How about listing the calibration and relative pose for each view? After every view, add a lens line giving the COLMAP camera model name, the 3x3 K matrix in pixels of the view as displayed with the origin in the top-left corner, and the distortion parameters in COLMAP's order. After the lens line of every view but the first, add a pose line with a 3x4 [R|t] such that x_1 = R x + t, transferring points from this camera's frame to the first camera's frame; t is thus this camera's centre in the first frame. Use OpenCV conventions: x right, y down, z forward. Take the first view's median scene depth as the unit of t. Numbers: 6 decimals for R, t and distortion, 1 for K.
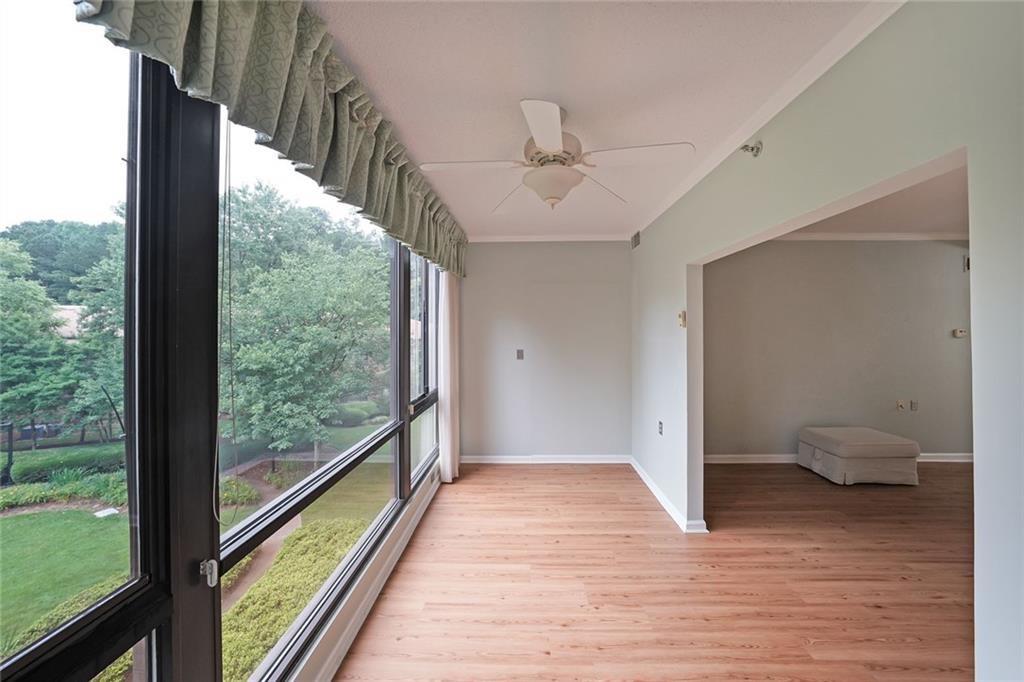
lens RADIAL K [[371.7, 0, 515.4], [0, 371.7, 328.3], [0, 0, 1]] dist [-0.016152, 0.002384]
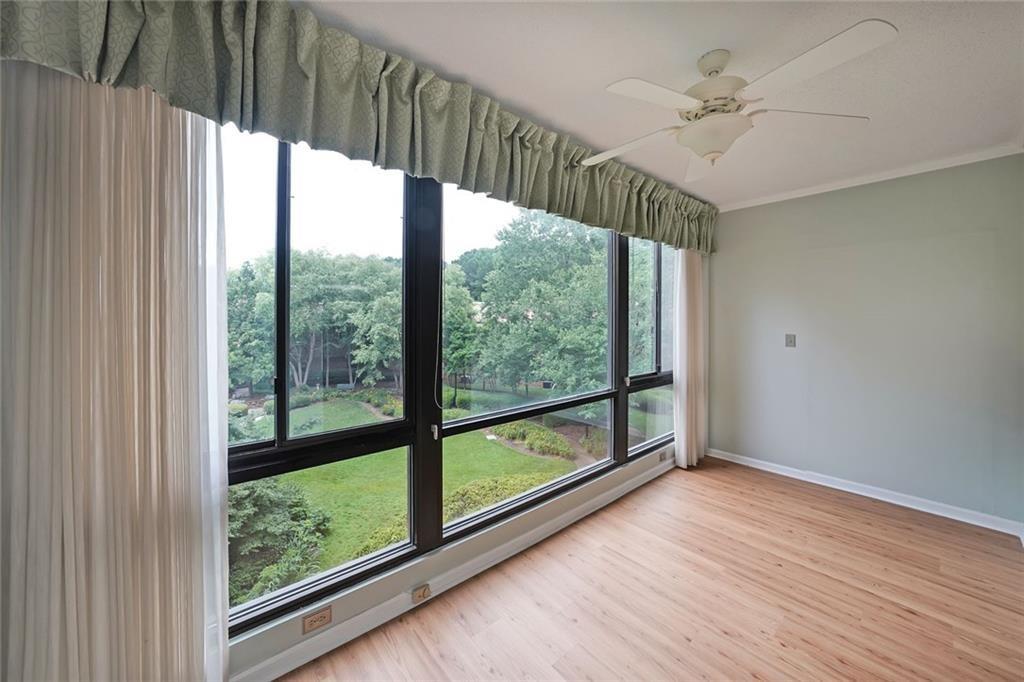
lens RADIAL K [[371.7, 0, 495.8], [0, 371.7, 321.1], [0, 0, 1]] dist [-0.016152, 0.002384]
pose [[0.654985, 0.010269, -0.755572, 0.206643], [-0.004487, 0.999943, 0.009701, 0.025346], [0.755629, -0.002964, 0.654993, 0.004104]]
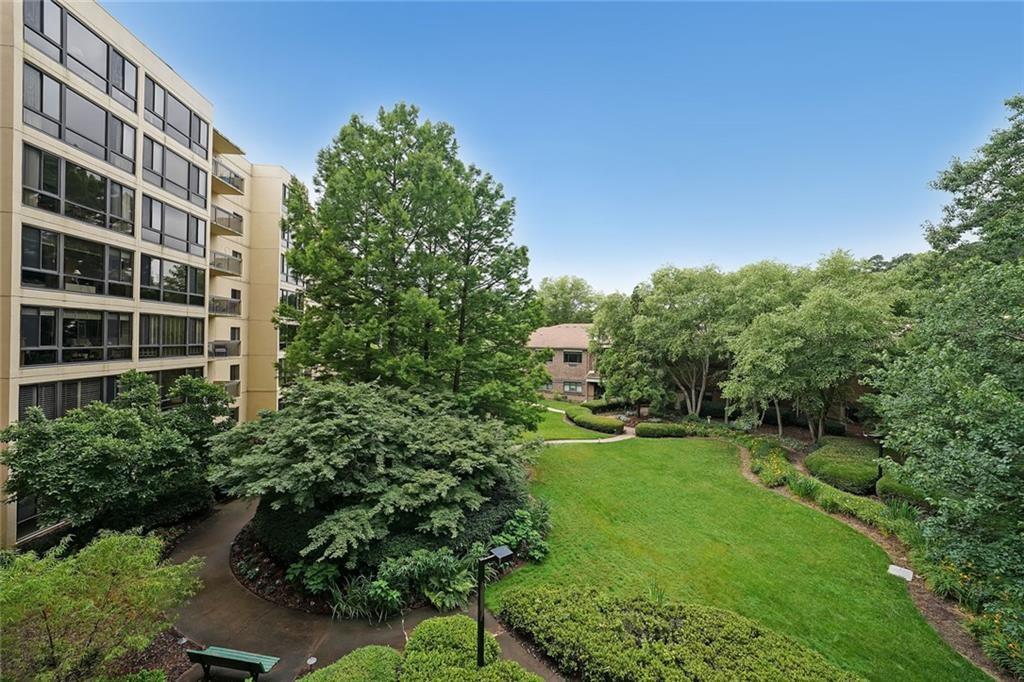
lens RADIAL K [[392.8, 0, 514.2], [0, 392.8, 340.1], [0, 0, 1]] dist [-0.013405, 0.001784]
pose [[-0.389285, 0.002224, -0.921115, -0.053480], [-0.014440, 0.999859, 0.008517, 0.014430], [0.921004, 0.016617, -0.389199, 1.983536]]
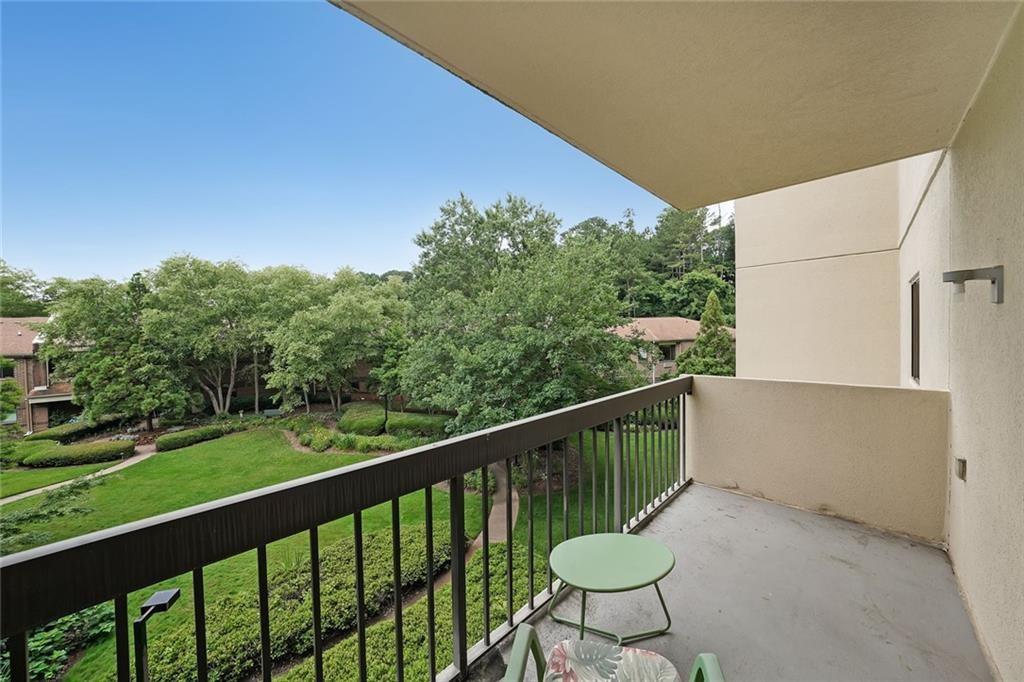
lens RADIAL K [[357.1, 0, 514.8], [0, 357.1, 338.6], [0, 0, 1]] dist [-0.016478, -0.000066]
pose [[0.724056, 0.002595, -0.689736, 0.204423], [0.016467, 0.999643, 0.021048, 0.021372], [0.689545, -0.026598, 0.723755, 1.192815]]
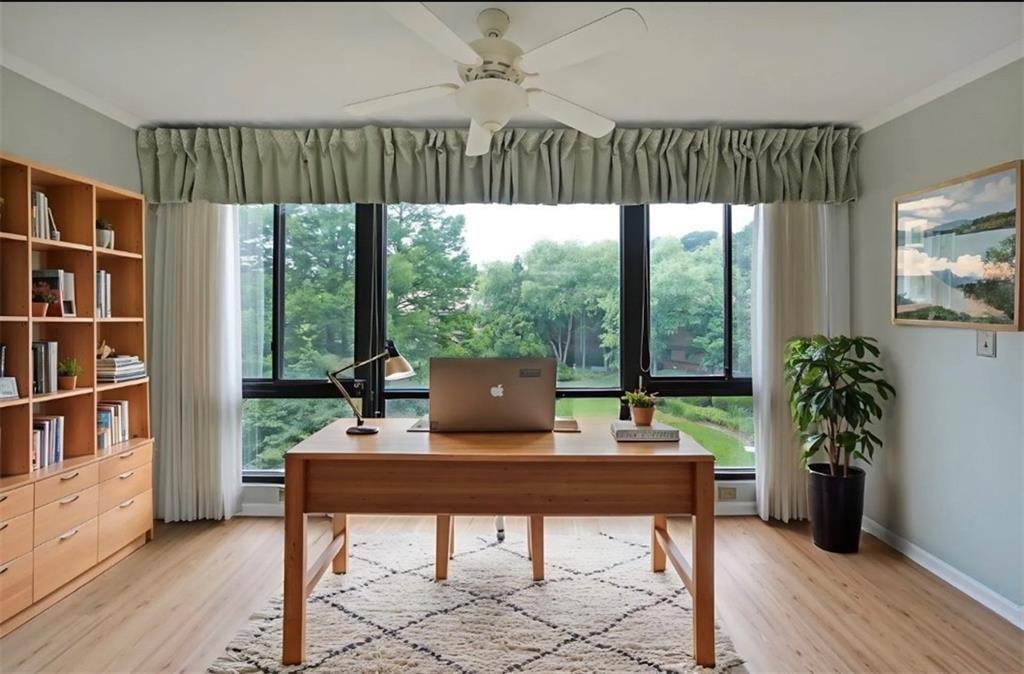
lens RADIAL K [[381.1, 0, 505.2], [0, 381.1, 303.1], [0, 0, 1]] dist [-0.002365, 0.000354]
pose [[0.034233, 0.003923, -0.999406, 0.450178], [0.003675, 0.999985, 0.004052, 0.020902], [0.999407, -0.003812, 0.034218, 0.474971]]
